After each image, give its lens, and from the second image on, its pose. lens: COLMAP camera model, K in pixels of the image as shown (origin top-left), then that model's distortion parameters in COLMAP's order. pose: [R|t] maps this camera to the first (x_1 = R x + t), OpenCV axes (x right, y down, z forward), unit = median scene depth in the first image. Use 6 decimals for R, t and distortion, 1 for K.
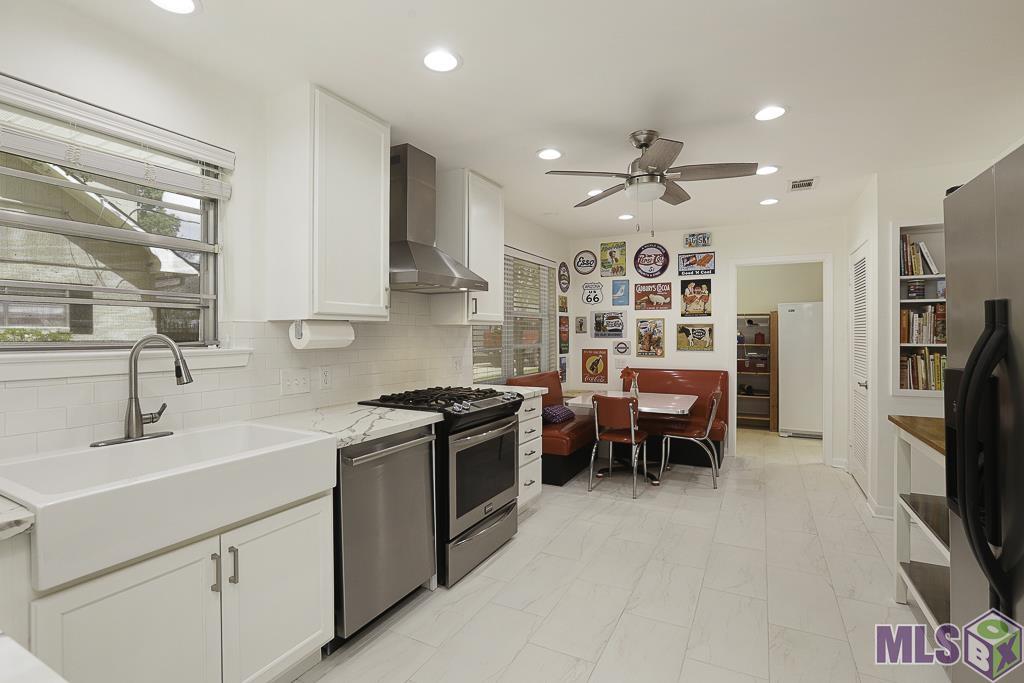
lens RADIAL K [[488.3, 0, 509.1], [0, 488.3, 347.2], [0, 0, 1]] dist [-0.041913, 0.031310]
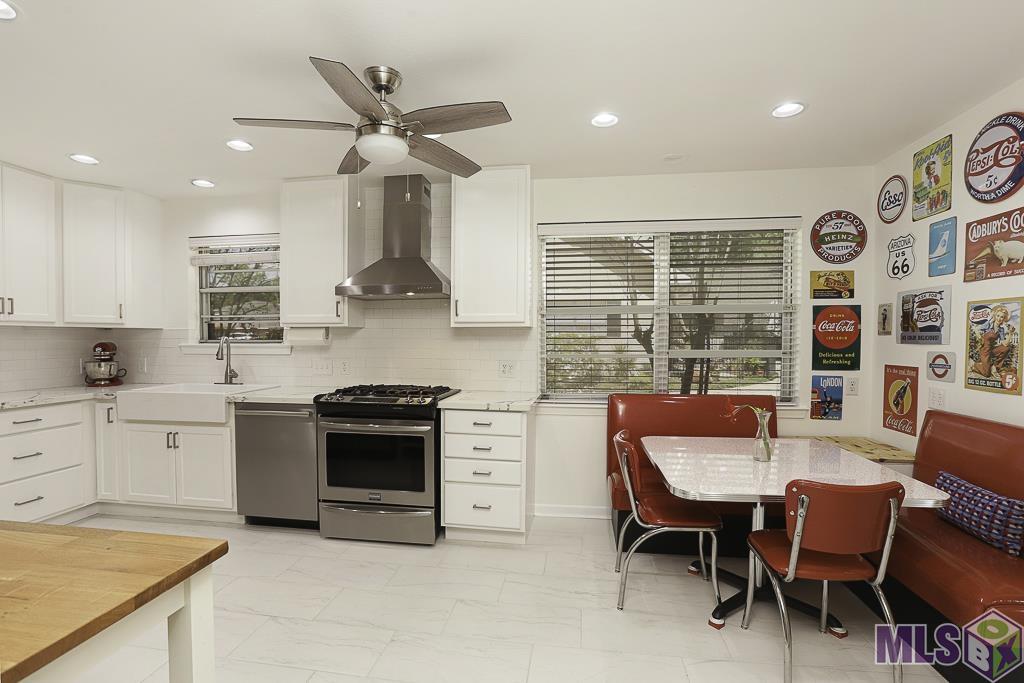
lens RADIAL K [[488.3, 0, 509.1], [0, 488.3, 347.2], [0, 0, 1]] dist [-0.041913, 0.031310]
pose [[0.322915, 0.023130, -0.946145, 0.534295], [-0.024818, 0.999564, 0.015965, -0.013835], [0.946103, 0.018326, 0.323348, 0.460075]]
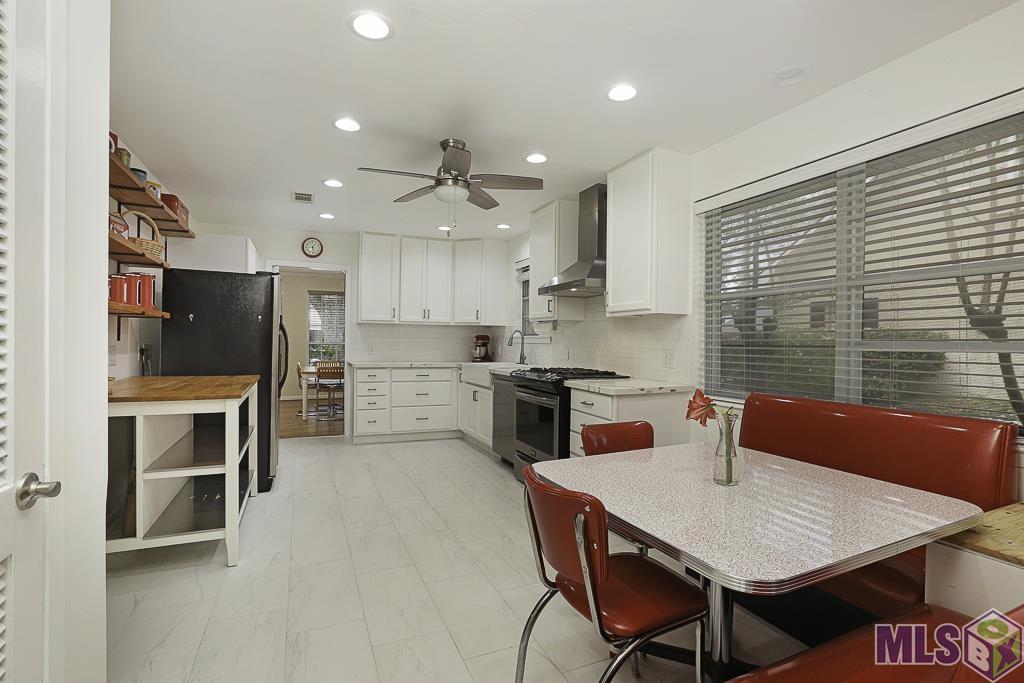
lens RADIAL K [[488.3, 0, 509.1], [0, 488.3, 347.2], [0, 0, 1]] dist [-0.041913, 0.031310]
pose [[-0.629769, 0.007975, -0.776741, 0.529056], [-0.024339, 0.999254, 0.029993, -0.002973], [0.776401, 0.037794, -0.629105, 0.894009]]
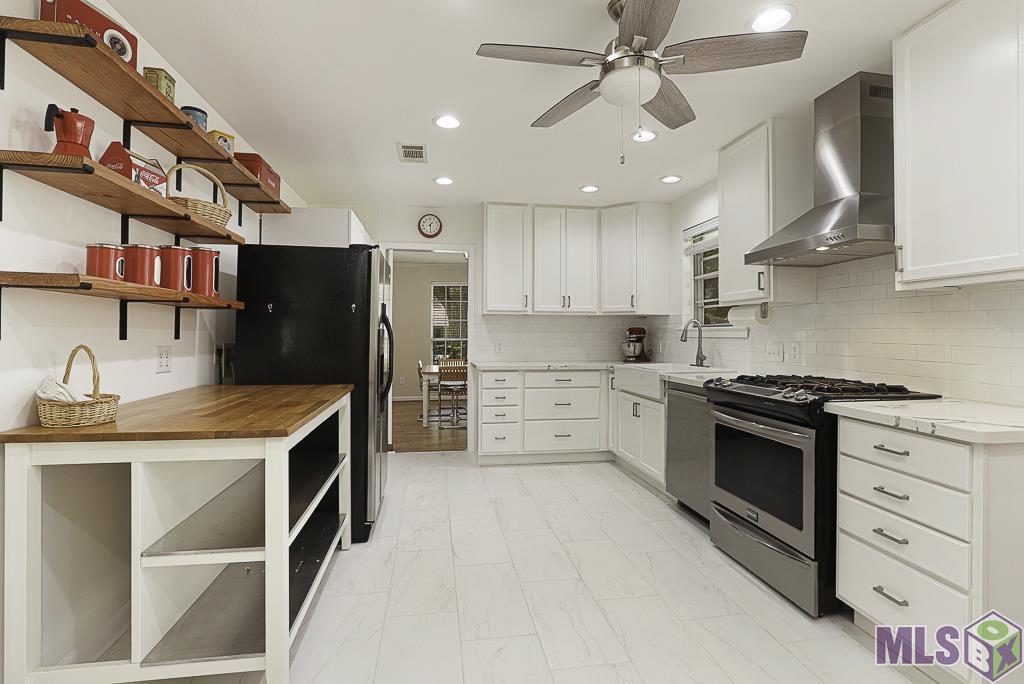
lens RADIAL K [[489.8, 0, 512.9], [0, 489.8, 330.4], [0, 0, 1]] dist [-0.046027, 0.026877]
pose [[-0.799192, -0.001162, -0.601075, 0.397524], [-0.010196, 0.999880, 0.011624, 0.001810], [0.600990, 0.015418, -0.799108, 0.703733]]
